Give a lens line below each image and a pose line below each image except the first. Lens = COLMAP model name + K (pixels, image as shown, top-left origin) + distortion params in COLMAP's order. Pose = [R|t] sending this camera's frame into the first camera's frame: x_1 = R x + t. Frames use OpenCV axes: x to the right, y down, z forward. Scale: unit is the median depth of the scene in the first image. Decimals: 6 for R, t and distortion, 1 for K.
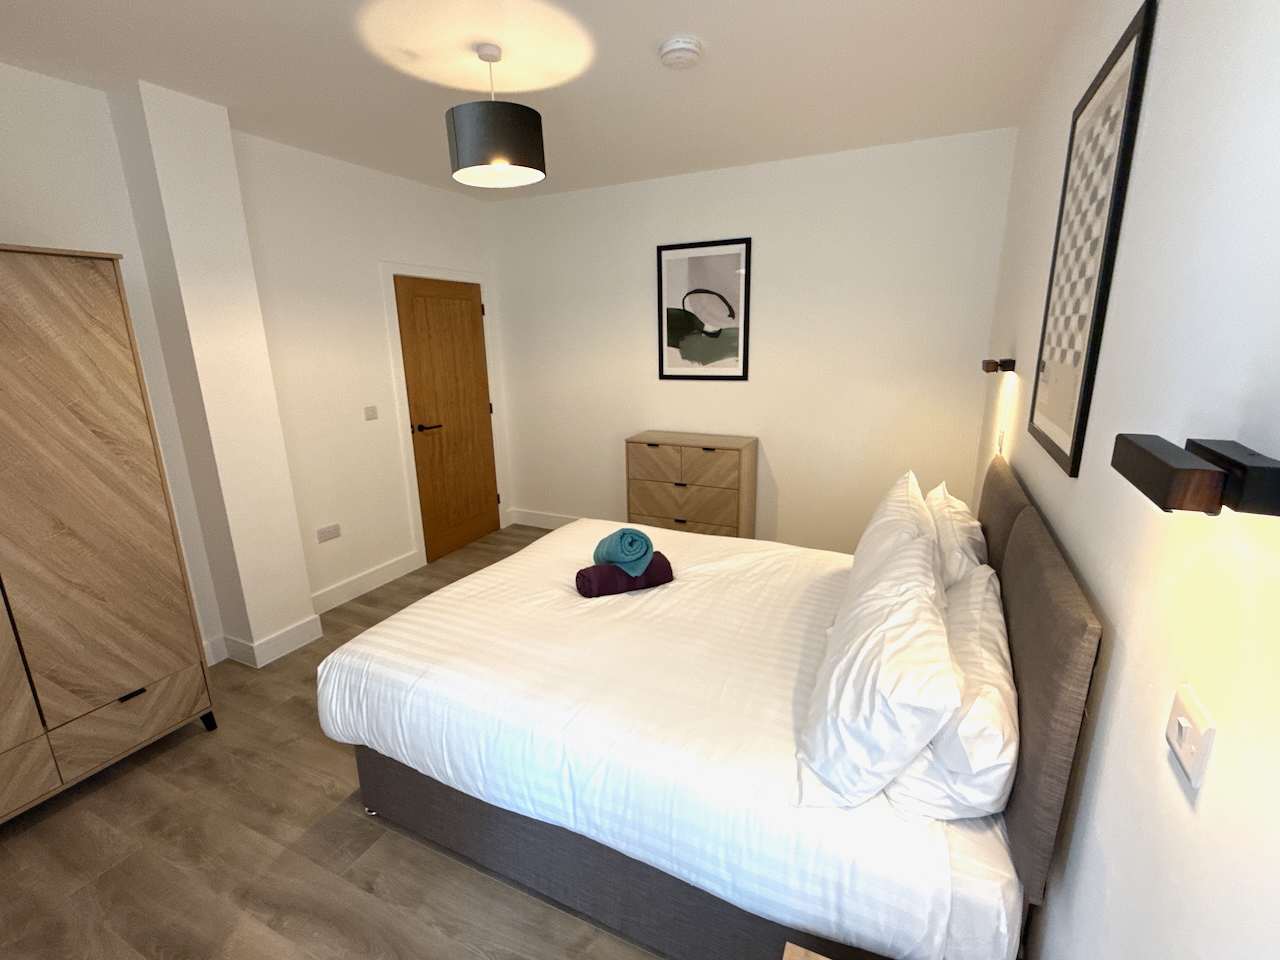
lens RADIAL K [[583.8, 0, 640.0], [0, 583.8, 480.0], [0, 0, 1]] dist [0.001928, 0.000218]
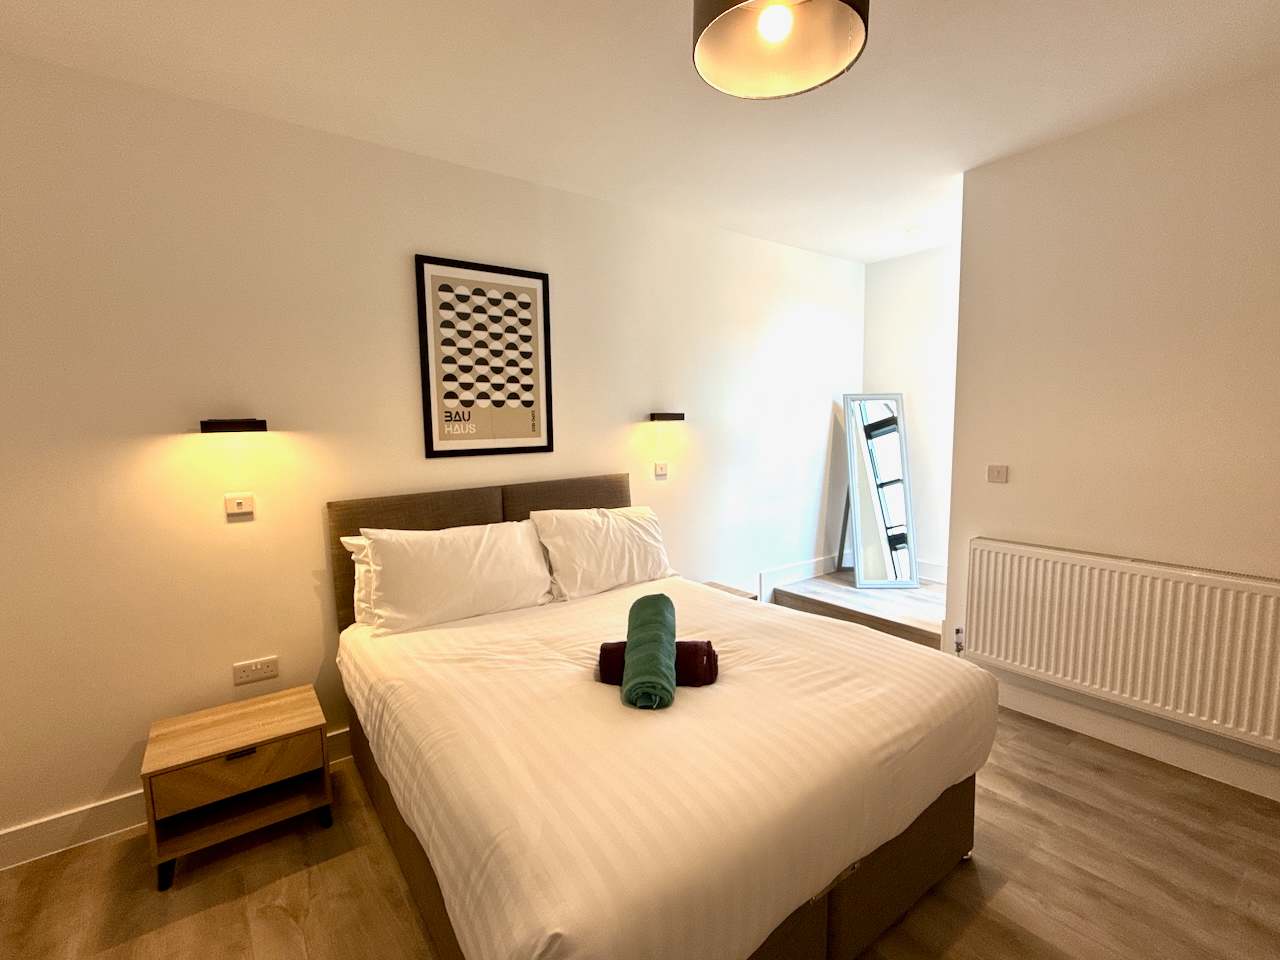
lens RADIAL K [[573.2, 0, 616.8], [0, 573.2, 481.0], [0, 0, 1]] dist [0.001353, 0.000105]
pose [[-0.876125, -0.016619, 0.481797, -0.214924], [0.151386, 0.939367, 0.307689, -0.199804], [-0.457698, 0.342511, -0.820487, 0.993022]]
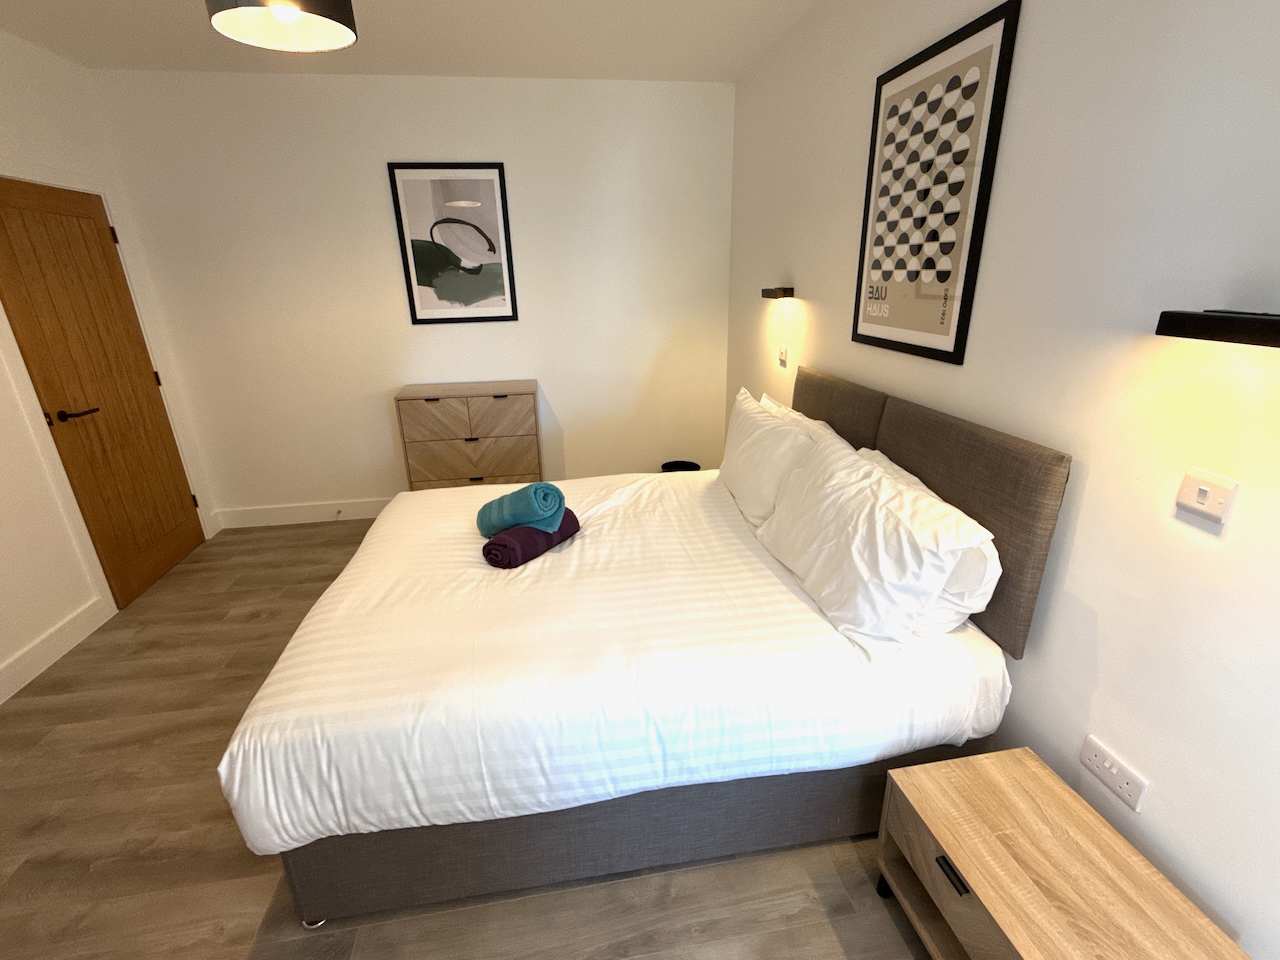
lens RADIAL K [[583.8, 0, 640.0], [0, 583.8, 480.0], [0, 0, 1]] dist [0.001928, 0.000218]
pose [[0.821462, -0.191838, 0.537027, -0.225393], [0.145798, 0.981072, 0.127441, -0.008114], [-0.551310, -0.026390, 0.833883, 0.094912]]
